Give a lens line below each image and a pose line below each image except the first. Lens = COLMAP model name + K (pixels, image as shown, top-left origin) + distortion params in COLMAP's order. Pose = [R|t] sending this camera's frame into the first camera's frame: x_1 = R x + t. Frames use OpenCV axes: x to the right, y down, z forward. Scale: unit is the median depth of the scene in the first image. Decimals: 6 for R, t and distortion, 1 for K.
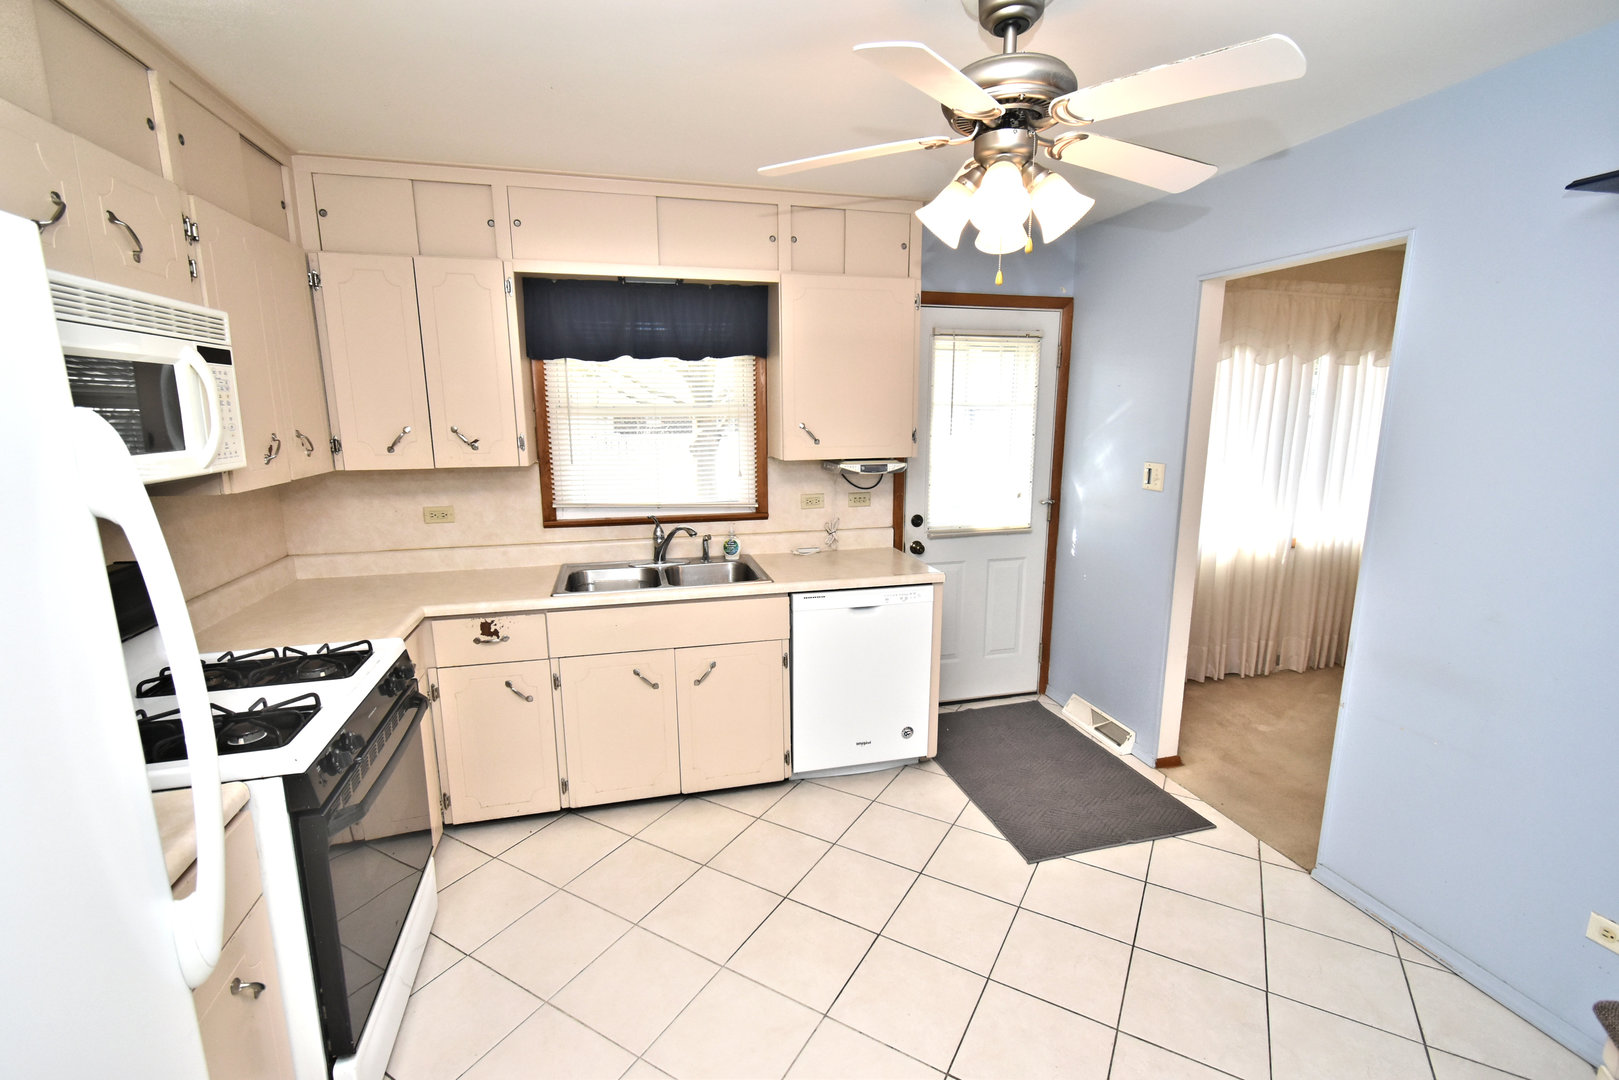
lens RADIAL K [[716.9, 0, 810.9], [0, 716.9, 544.4], [0, 0, 1]] dist [0.002836, 0.000246]
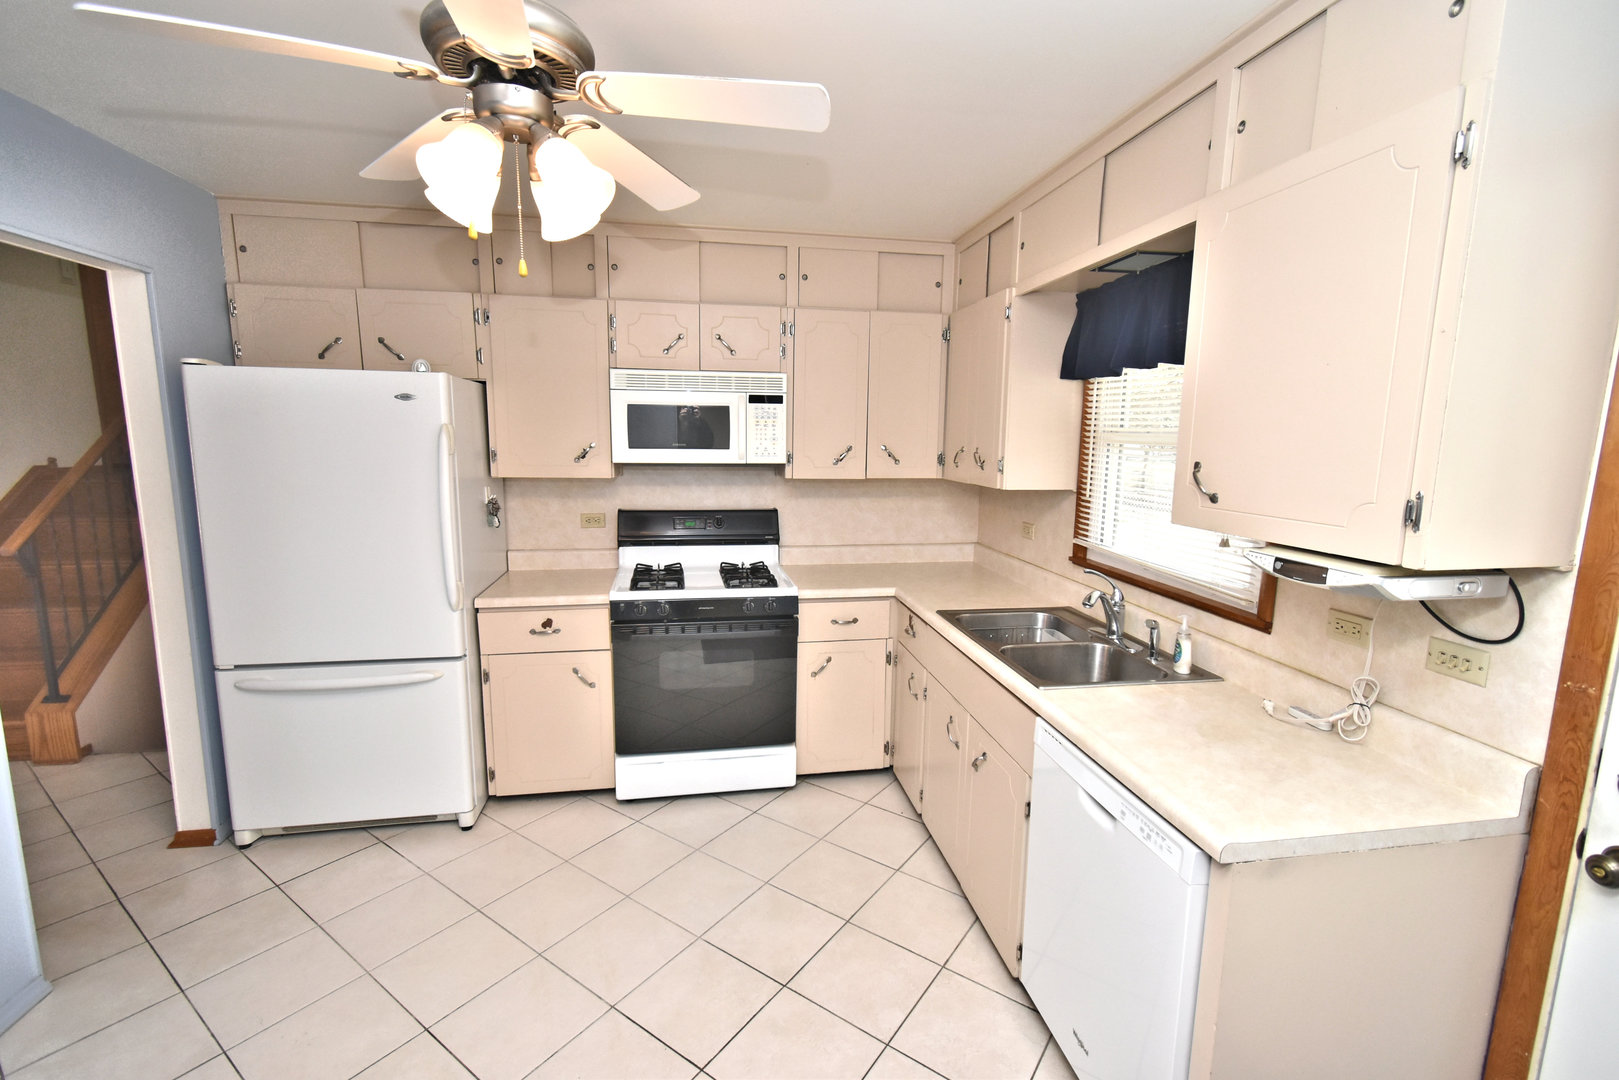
lens RADIAL K [[716.9, 0, 810.9], [0, 716.9, 544.4], [0, 0, 1]] dist [0.002836, 0.000246]
pose [[-0.088323, 0.158186, -0.983451, 0.580409], [-0.200082, 0.964370, 0.173086, -0.145547], [0.975790, 0.212058, -0.053526, 0.760111]]
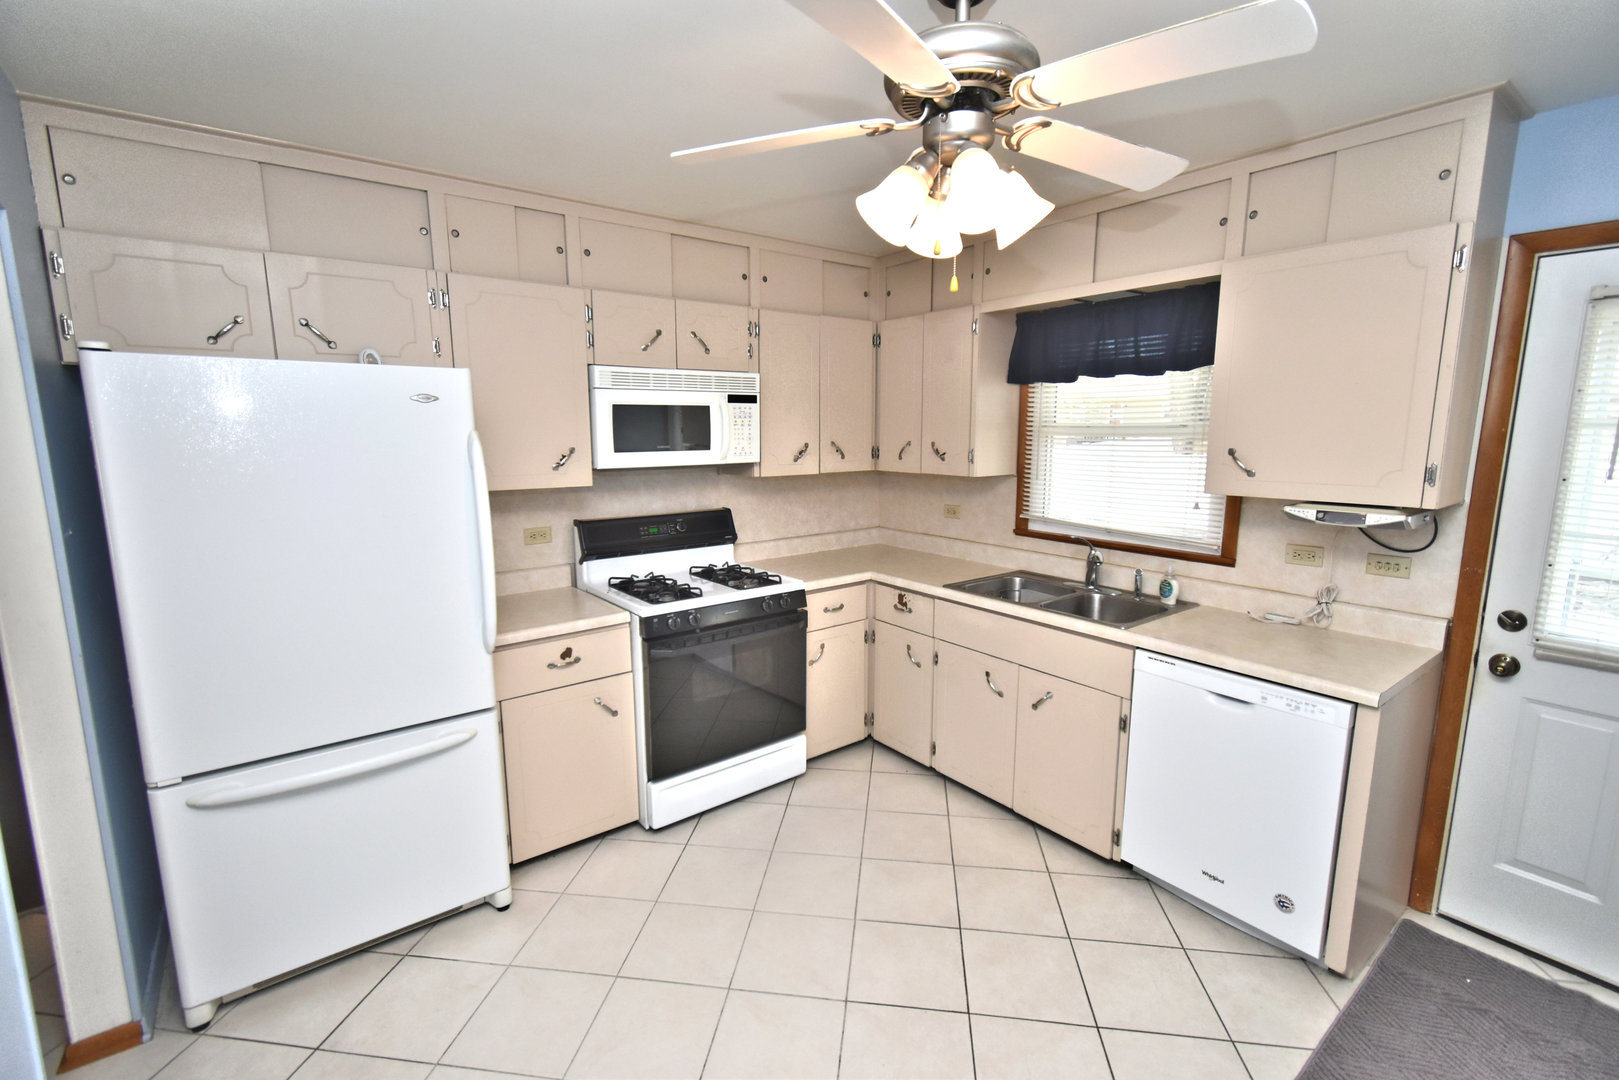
lens RADIAL K [[716.9, 0, 810.9], [0, 716.9, 544.4], [0, 0, 1]] dist [0.002836, 0.000246]
pose [[0.384258, 0.154620, -0.910186, 0.548976], [-0.172019, 0.980602, 0.093960, -0.061452], [0.907059, 0.120465, 0.403402, 0.281619]]
